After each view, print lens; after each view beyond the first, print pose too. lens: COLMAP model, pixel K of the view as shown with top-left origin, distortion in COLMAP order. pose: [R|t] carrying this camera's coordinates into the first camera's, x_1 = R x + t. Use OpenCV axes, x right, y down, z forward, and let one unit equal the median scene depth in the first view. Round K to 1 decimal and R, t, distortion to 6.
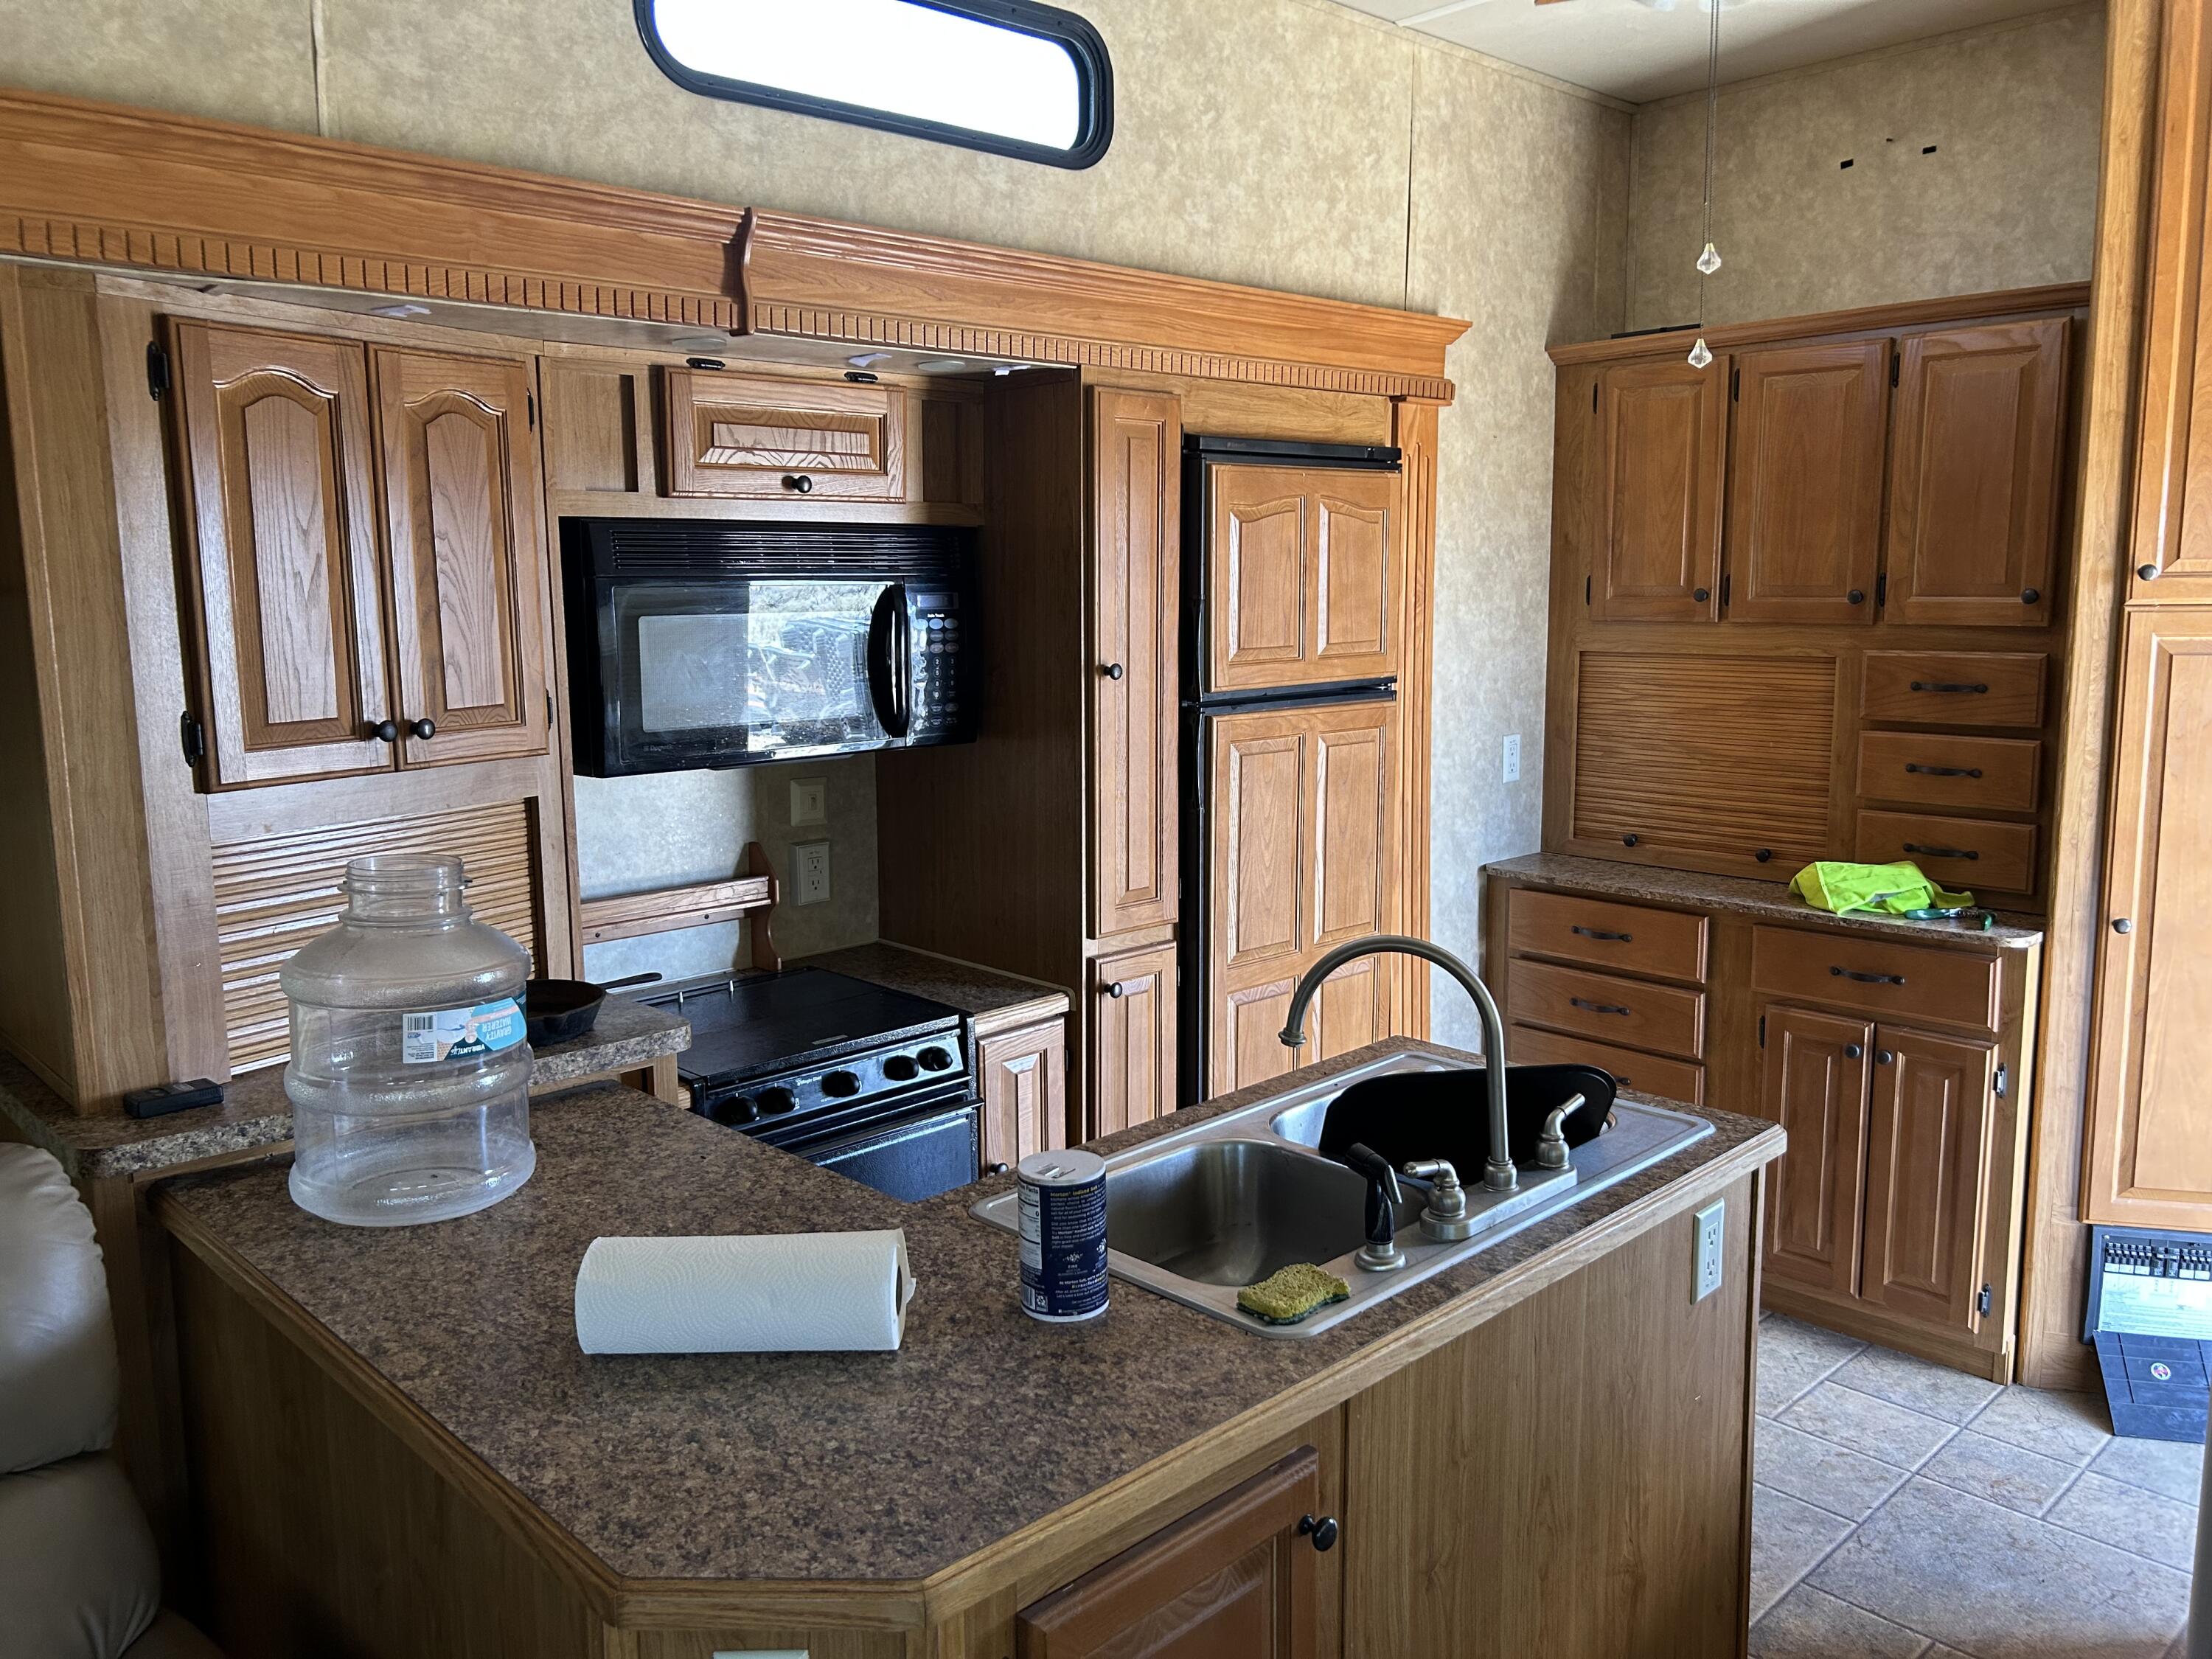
lens RADIAL K [[1624.9, 0, 1106.3], [0, 1624.9, 820.2], [0, 0, 1]] dist [-0.009509, -0.006670]
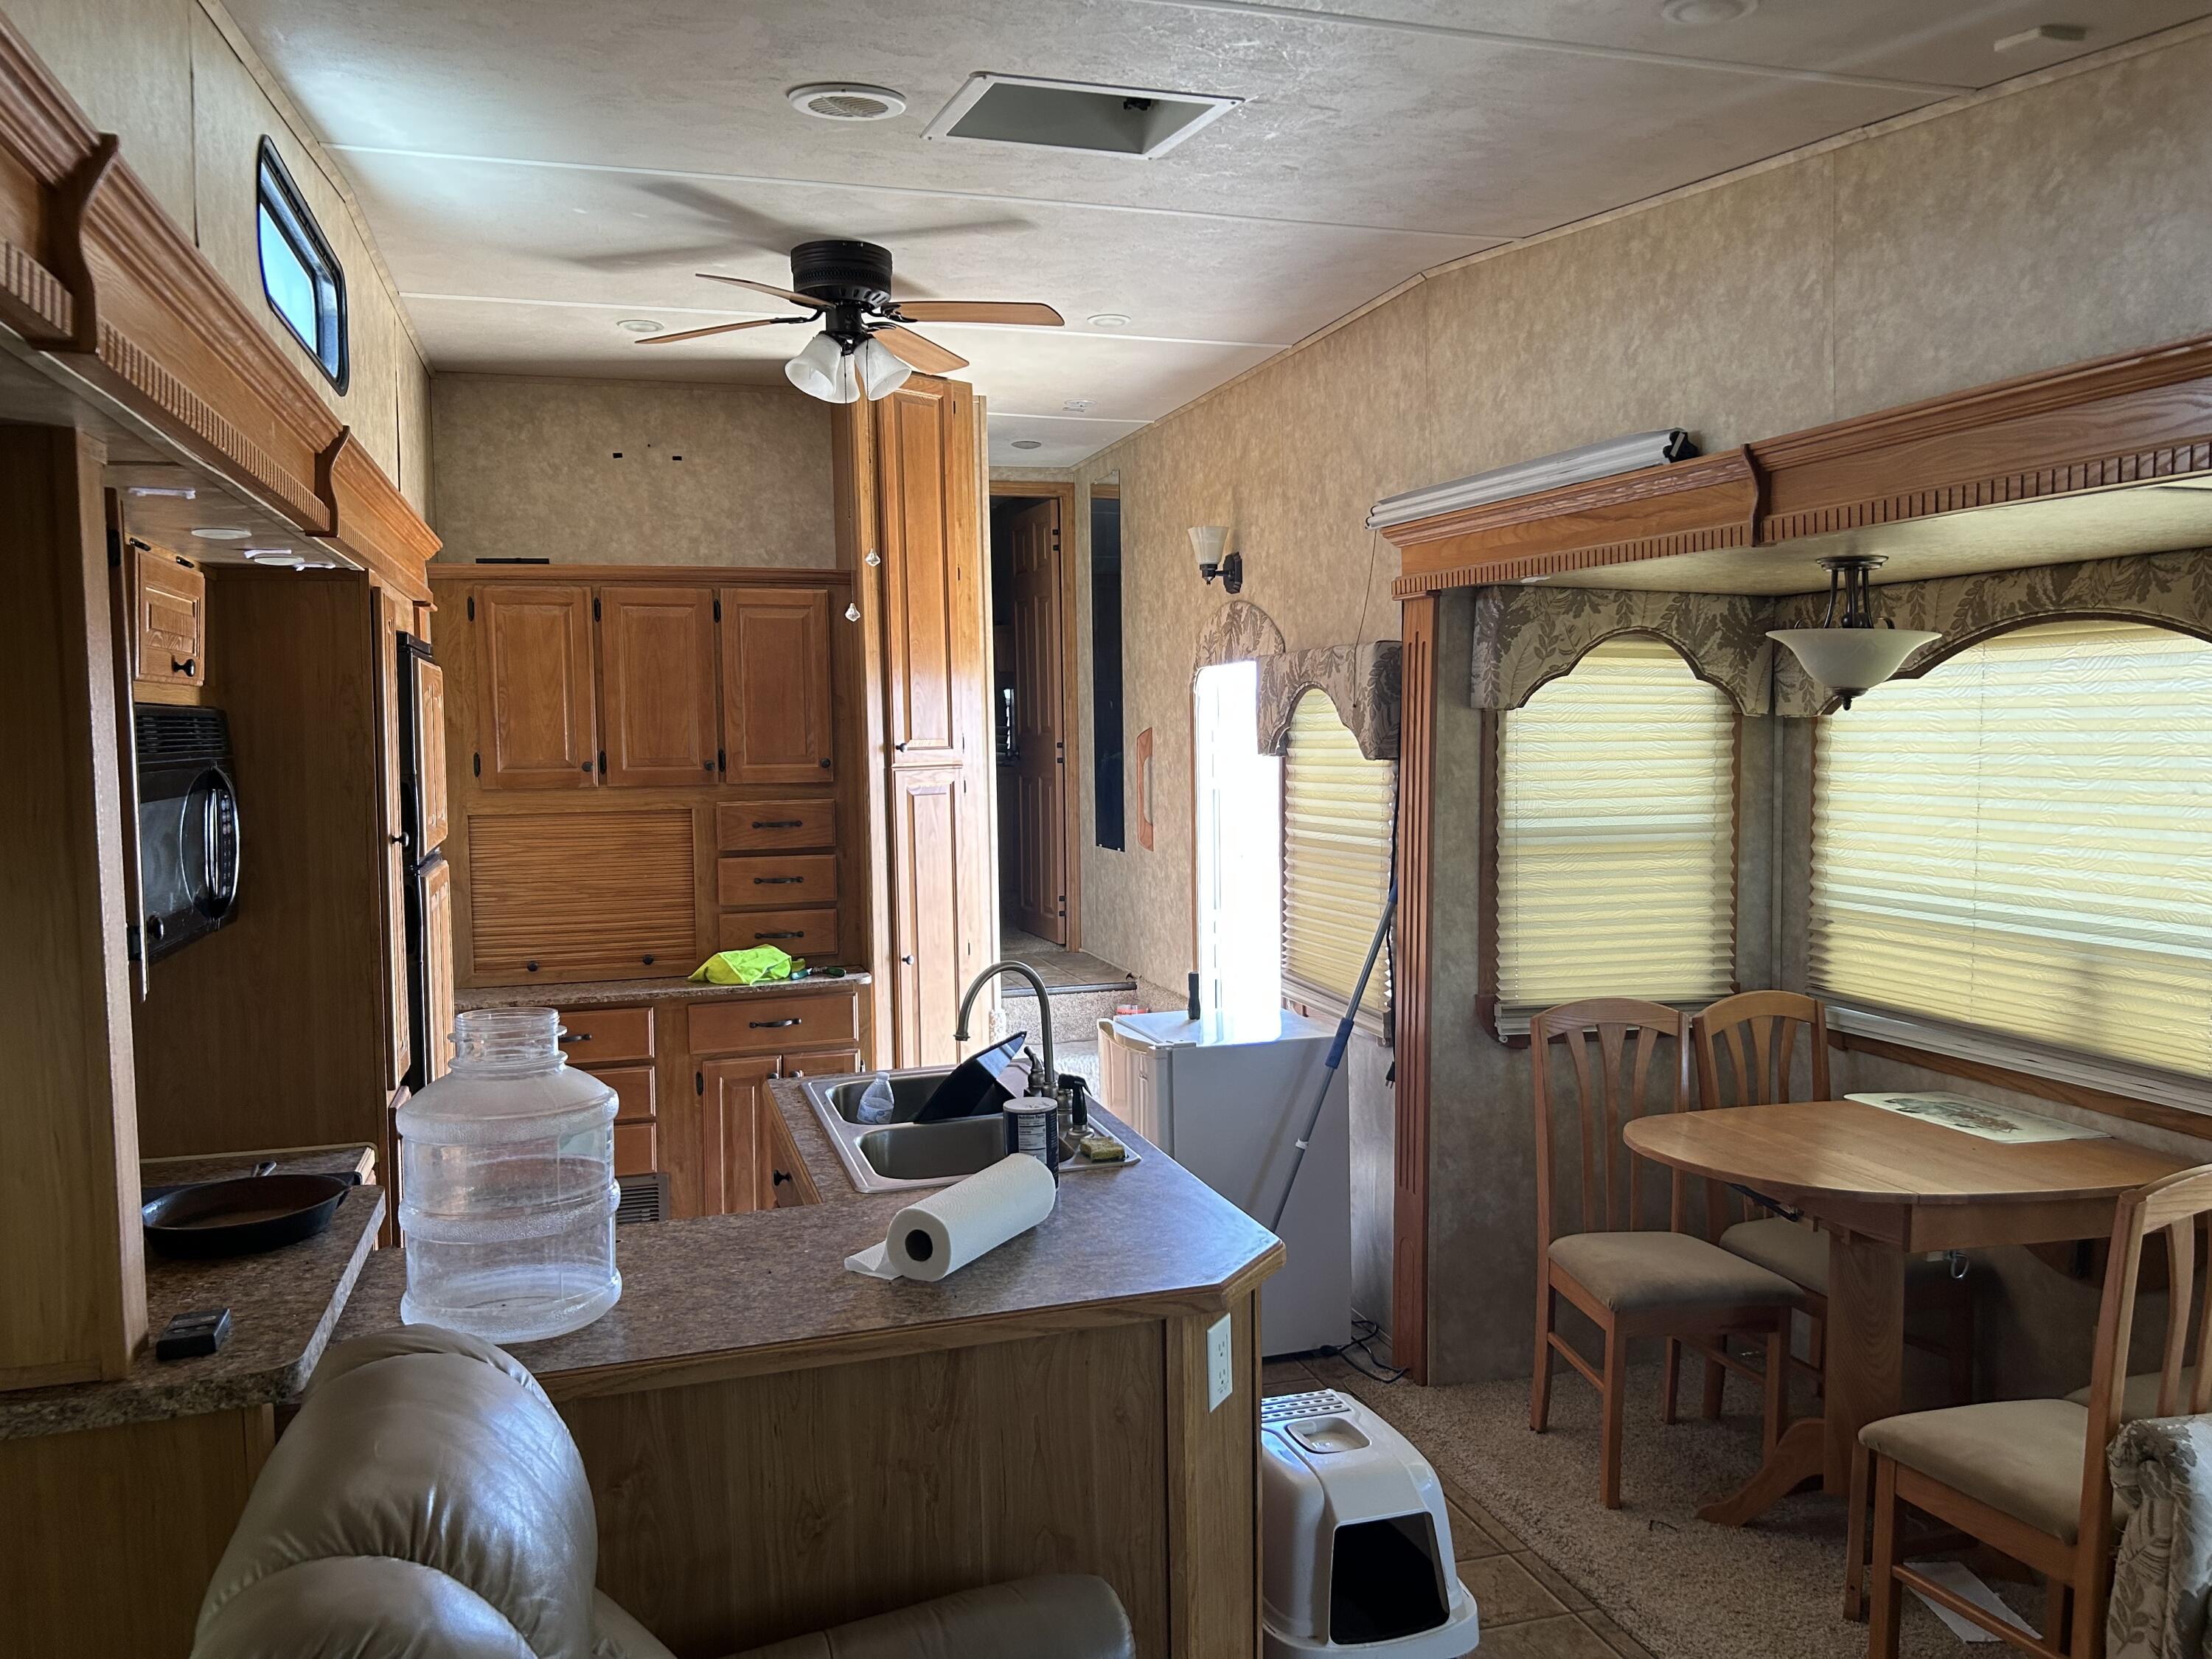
lens RADIAL K [[1624.9, 0, 1106.3], [0, 1624.9, 820.2], [0, 0, 1]] dist [-0.009509, -0.006670]
pose [[0.435636, -0.045307, 0.898982, -0.644589], [0.140974, 0.989842, -0.018429, -0.014180], [-0.889015, 0.134762, 0.437598, 0.069138]]
